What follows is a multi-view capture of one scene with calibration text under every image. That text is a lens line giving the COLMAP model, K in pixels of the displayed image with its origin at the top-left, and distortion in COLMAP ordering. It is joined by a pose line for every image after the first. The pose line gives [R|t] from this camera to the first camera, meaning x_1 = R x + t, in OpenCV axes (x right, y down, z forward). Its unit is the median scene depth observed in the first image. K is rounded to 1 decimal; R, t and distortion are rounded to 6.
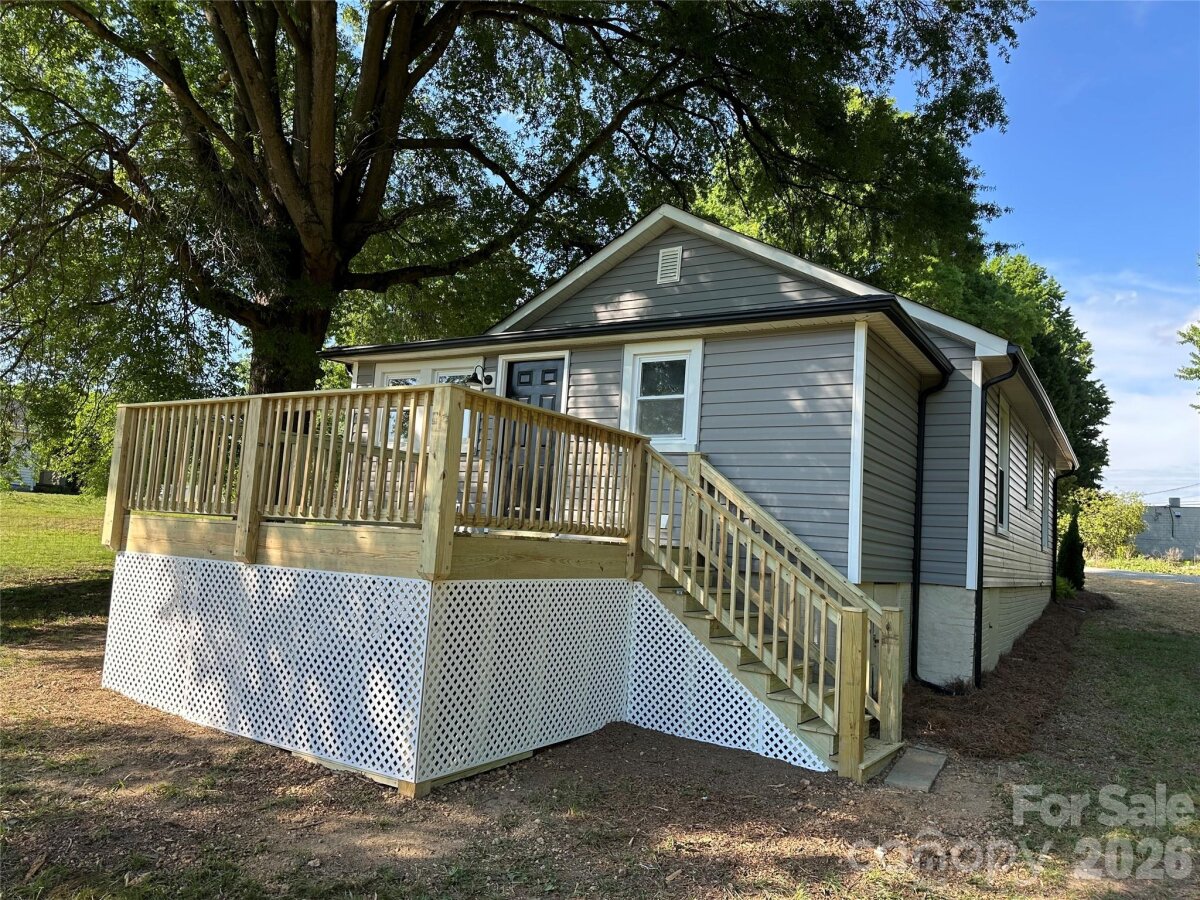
lens RADIAL K [[843.4, 0, 600.0], [0, 843.4, 450.0], [0, 0, 1]] dist [0.076390, -0.092343]
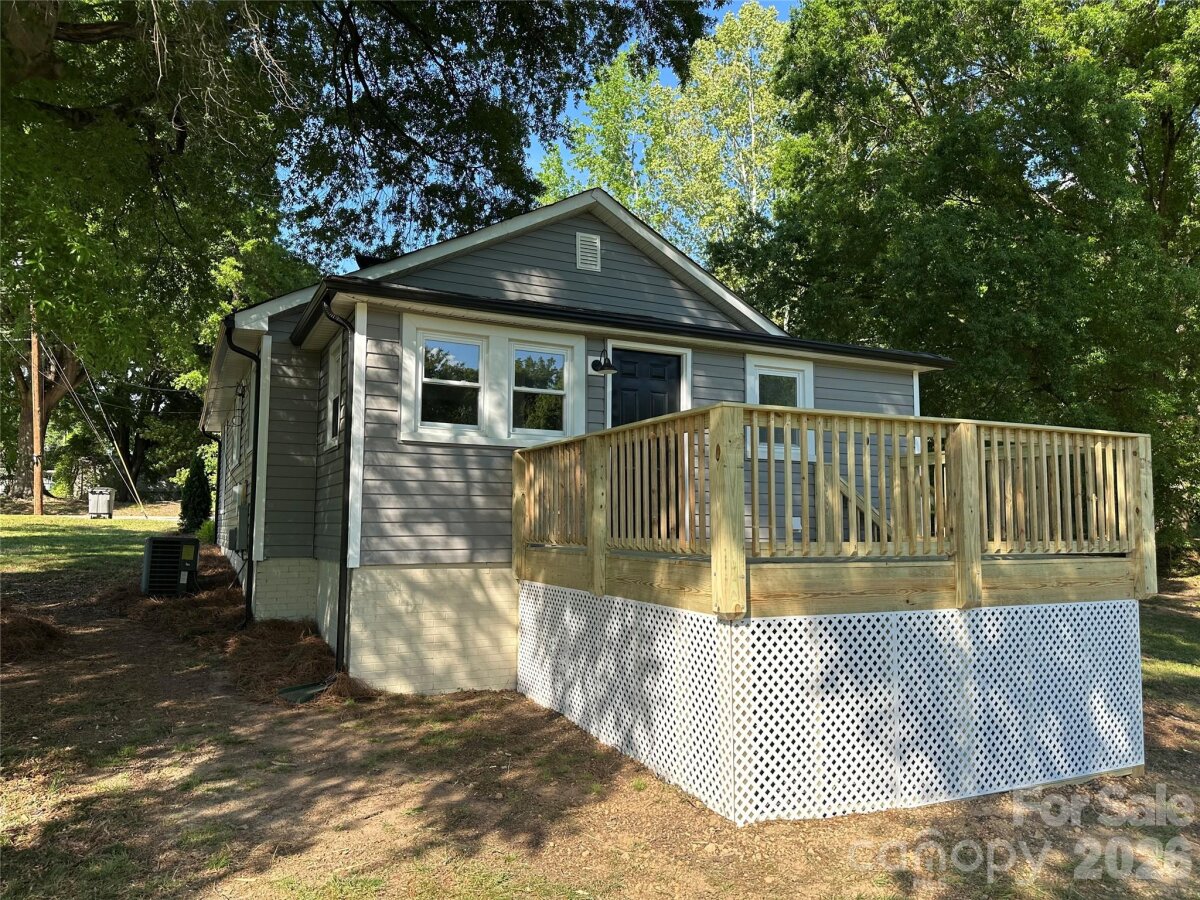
lens RADIAL K [[843.4, 0, 600.0], [0, 843.4, 450.0], [0, 0, 1]] dist [0.076390, -0.092343]
pose [[0.525194, 0.014471, 0.850860, -0.949025], [-0.068044, 0.997368, 0.025038, -0.020688], [-0.848258, -0.071046, 0.524796, 0.596083]]
